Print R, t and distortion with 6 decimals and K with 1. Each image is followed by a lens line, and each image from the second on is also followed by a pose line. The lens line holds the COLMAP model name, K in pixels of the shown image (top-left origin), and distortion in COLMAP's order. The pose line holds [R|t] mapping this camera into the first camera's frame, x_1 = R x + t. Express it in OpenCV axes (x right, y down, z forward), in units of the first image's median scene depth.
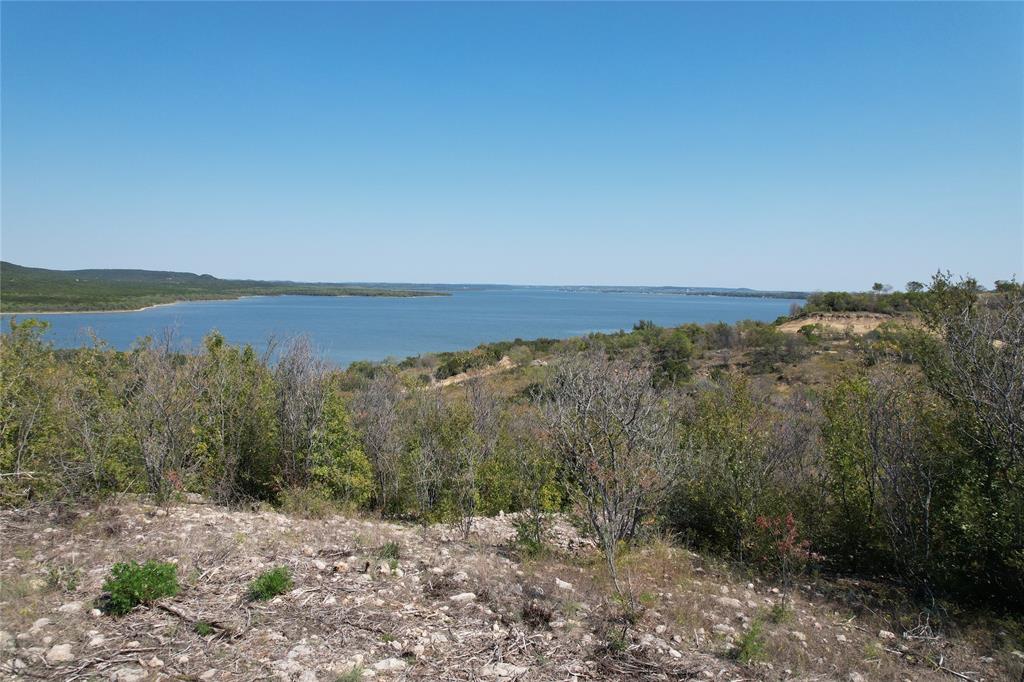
lens RADIAL K [[656.0, 0, 507.5], [0, 656.0, 344.0], [0, 0, 1]] dist [-0.078478, 0.075392]
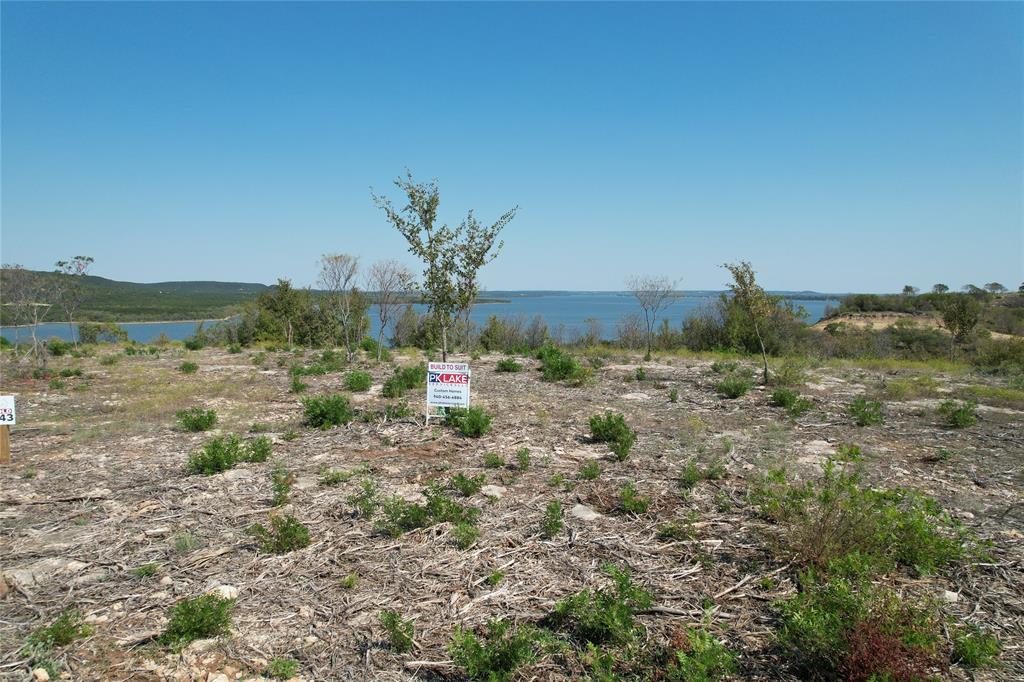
lens RADIAL K [[656.0, 0, 508.1], [0, 656.0, 346.3], [0, 0, 1]] dist [-0.078478, 0.075392]
pose [[0.996194, -0.007037, -0.086876, -0.010647], [0.006485, 0.999957, -0.006633, 0.009553], [0.086919, 0.006044, 0.996197, -0.124594]]
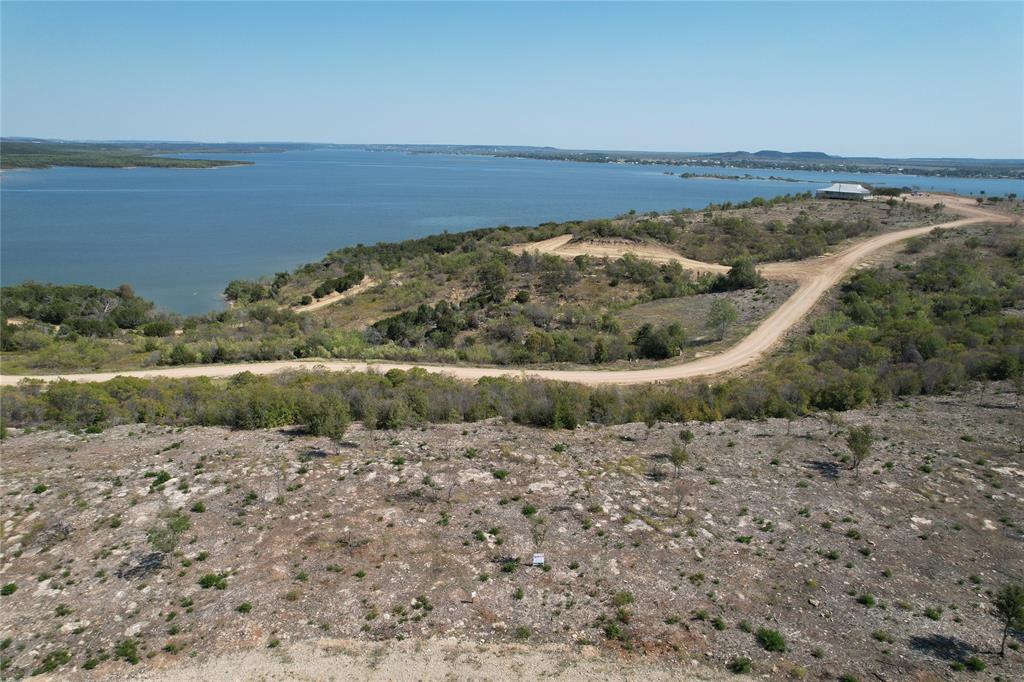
lens RADIAL K [[656.0, 0, 507.7], [0, 656.0, 347.6], [0, 0, 1]] dist [-0.078478, 0.075392]
pose [[0.959063, -0.081000, 0.271360, -0.074526], [0.020628, 0.975658, 0.218325, -0.091419], [-0.282439, -0.203790, 0.937389, -0.247190]]
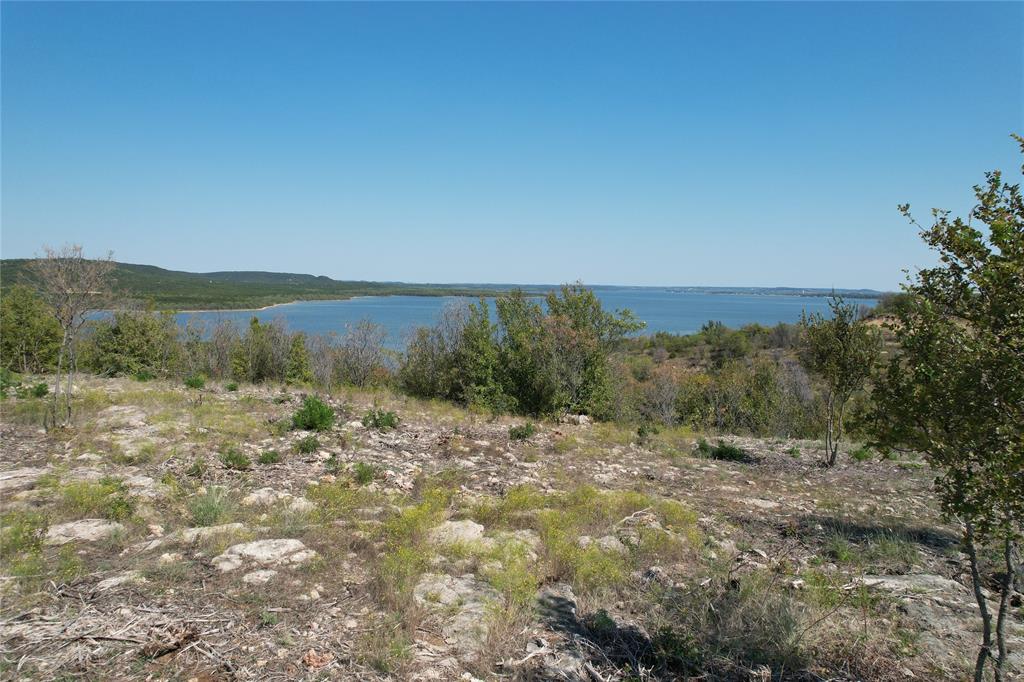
lens RADIAL K [[656.0, 0, 507.4], [0, 656.0, 349.6], [0, 0, 1]] dist [-0.078478, 0.075392]
pose [[0.987151, 0.013744, -0.159201, 0.042935], [-0.012594, 0.999887, 0.008233, 0.004016], [0.159296, -0.006123, 0.987212, -0.056315]]
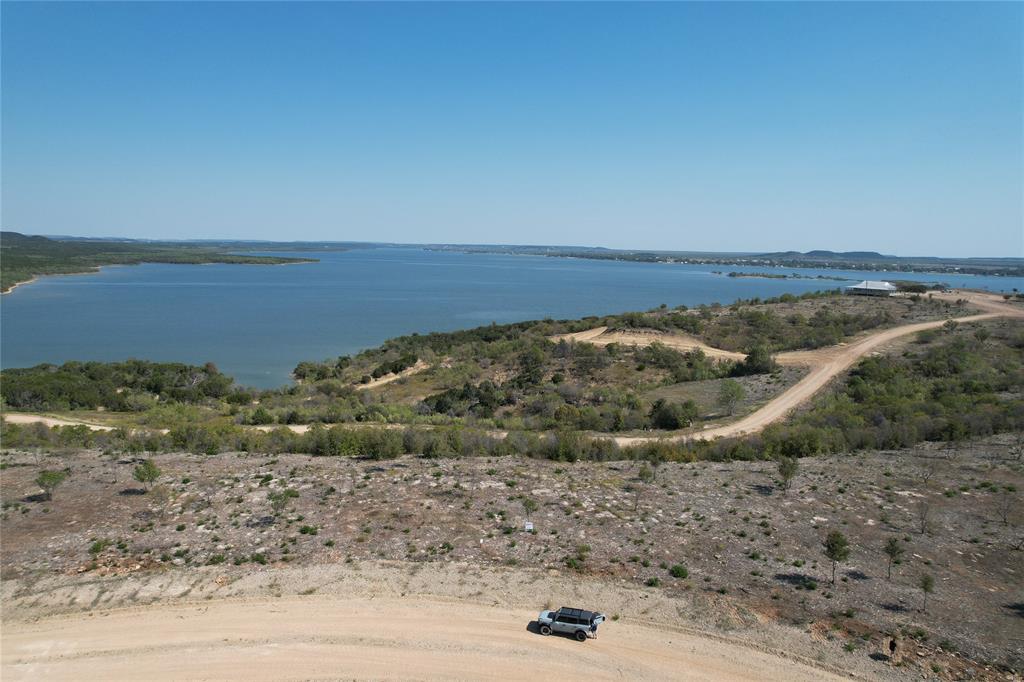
lens RADIAL K [[656.0, 0, 507.5], [0, 656.0, 350.5], [0, 0, 1]] dist [-0.078478, 0.075392]
pose [[0.978645, -0.028217, 0.203613, -0.081972], [0.012761, 0.996963, 0.076827, -0.084103], [-0.205163, -0.072588, 0.976032, -0.345650]]
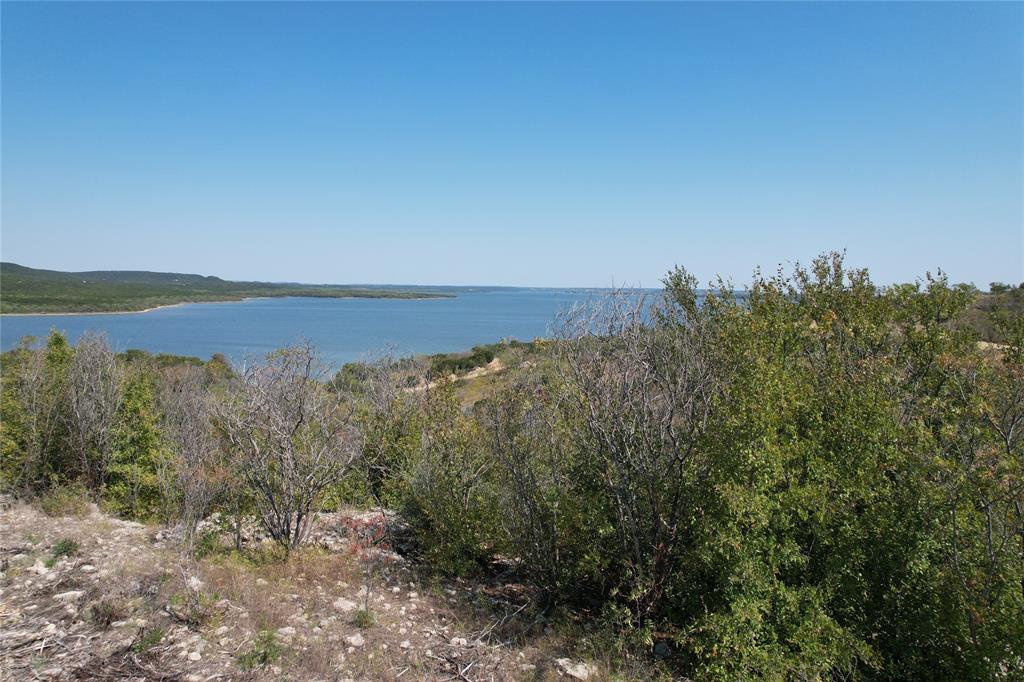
lens RADIAL K [[656.0, 0, 507.6], [0, 656.0, 349.5], [0, 0, 1]] dist [-0.078478, 0.075392]
pose [[0.999957, 0.001711, -0.009153, 0.017888], [-0.001661, 0.999984, 0.005495, 0.000144], [0.009162, -0.005480, 0.999943, -0.000191]]
